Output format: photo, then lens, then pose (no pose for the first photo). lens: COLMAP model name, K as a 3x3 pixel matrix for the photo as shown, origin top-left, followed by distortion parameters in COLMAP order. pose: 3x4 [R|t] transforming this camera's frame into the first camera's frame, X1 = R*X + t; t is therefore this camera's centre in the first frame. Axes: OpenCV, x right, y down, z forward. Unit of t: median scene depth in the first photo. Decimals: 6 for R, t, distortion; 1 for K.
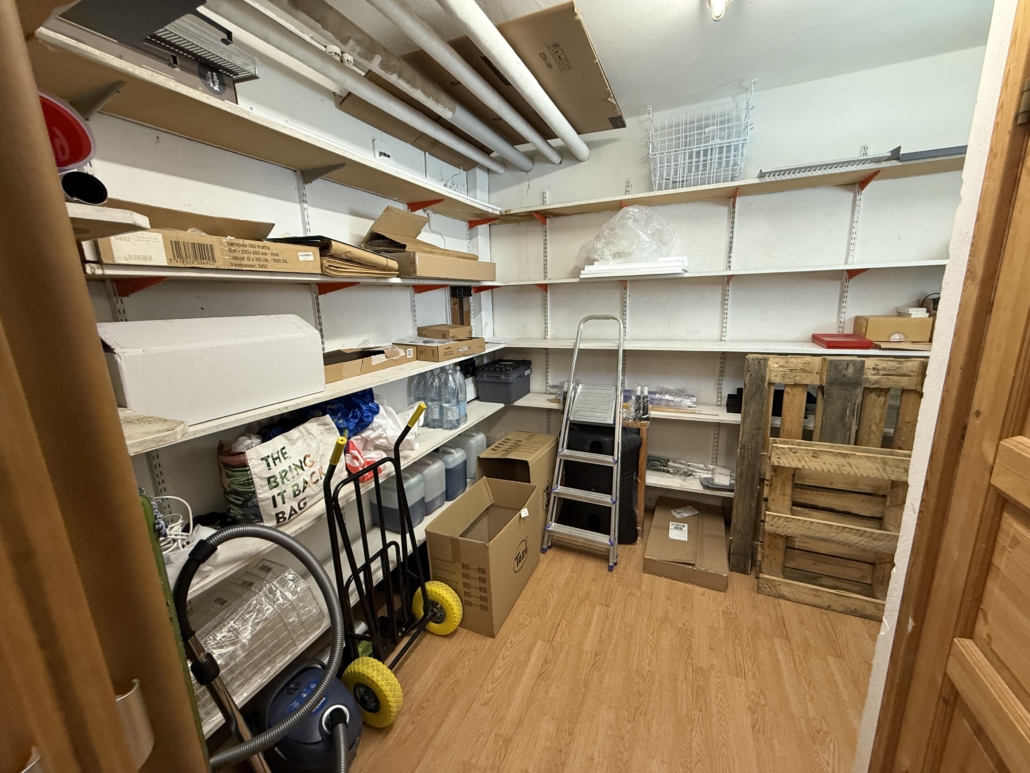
lens RADIAL K [[410.2, 0, 511.7], [0, 410.2, 384.2], [0, 0, 1]] dist [0.000964, -0.000314]
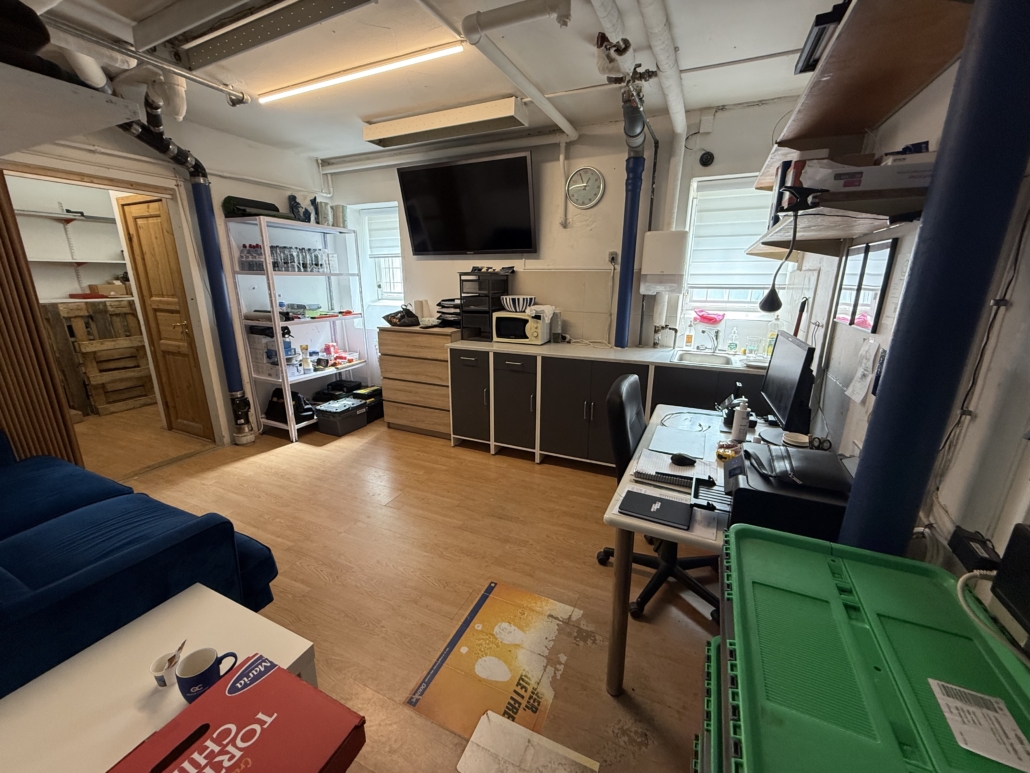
lens RADIAL K [[410.2, 0, 511.7], [0, 410.2, 384.2], [0, 0, 1]] dist [0.000964, -0.000314]
pose [[0.009930, -0.228021, 0.973606, -1.415141], [0.204722, 0.953493, 0.221222, 0.324220], [-0.978770, 0.197122, 0.056149, -1.235408]]
